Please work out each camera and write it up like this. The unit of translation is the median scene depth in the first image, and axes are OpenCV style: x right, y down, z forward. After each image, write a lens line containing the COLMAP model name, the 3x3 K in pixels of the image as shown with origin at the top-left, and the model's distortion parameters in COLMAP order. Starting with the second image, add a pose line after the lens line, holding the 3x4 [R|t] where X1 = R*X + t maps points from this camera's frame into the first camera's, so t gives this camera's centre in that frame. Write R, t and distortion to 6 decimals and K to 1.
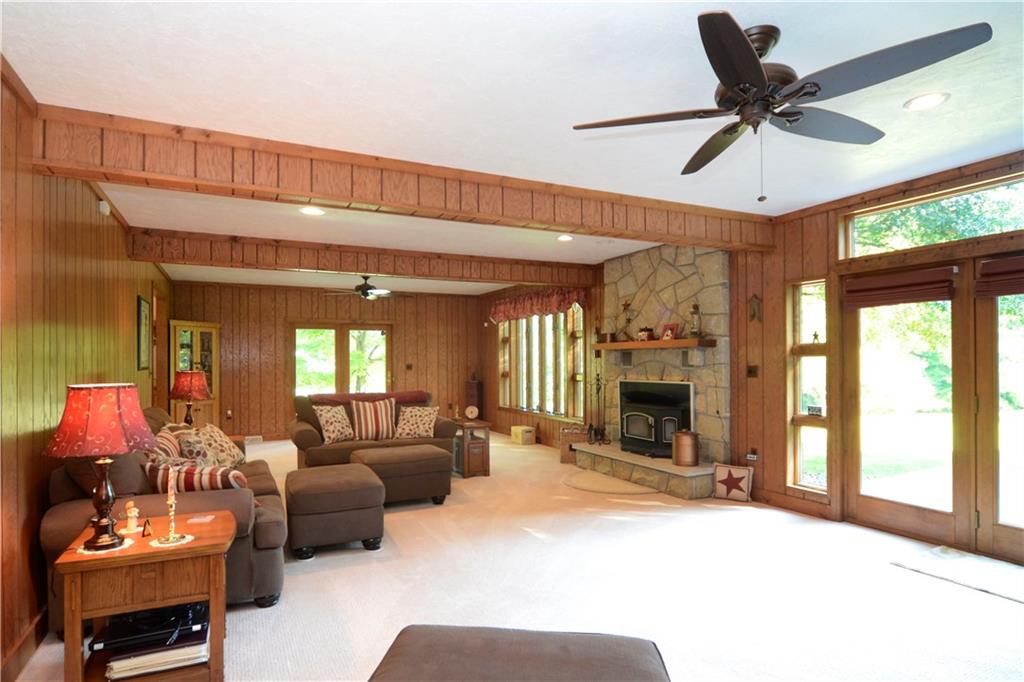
lens RADIAL K [[561.9, 0, 514.0], [0, 561.9, 357.9], [0, 0, 1]] dist [-0.015823, 0.000230]
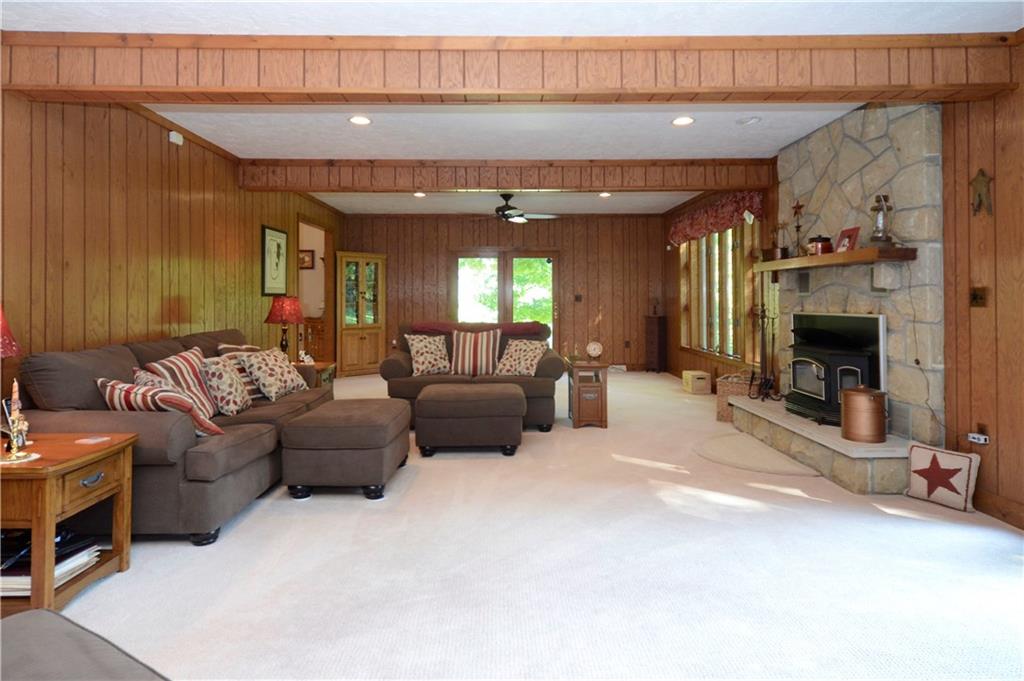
lens RADIAL K [[600.5, 0, 511.2], [0, 600.5, 290.8], [0, 0, 1]] dist [0.007187, 0.000041]
pose [[0.900773, -0.003910, -0.434274, 0.232410], [0.000709, 0.999971, -0.007533, 0.020477], [0.434291, 0.006478, 0.900750, 0.175204]]
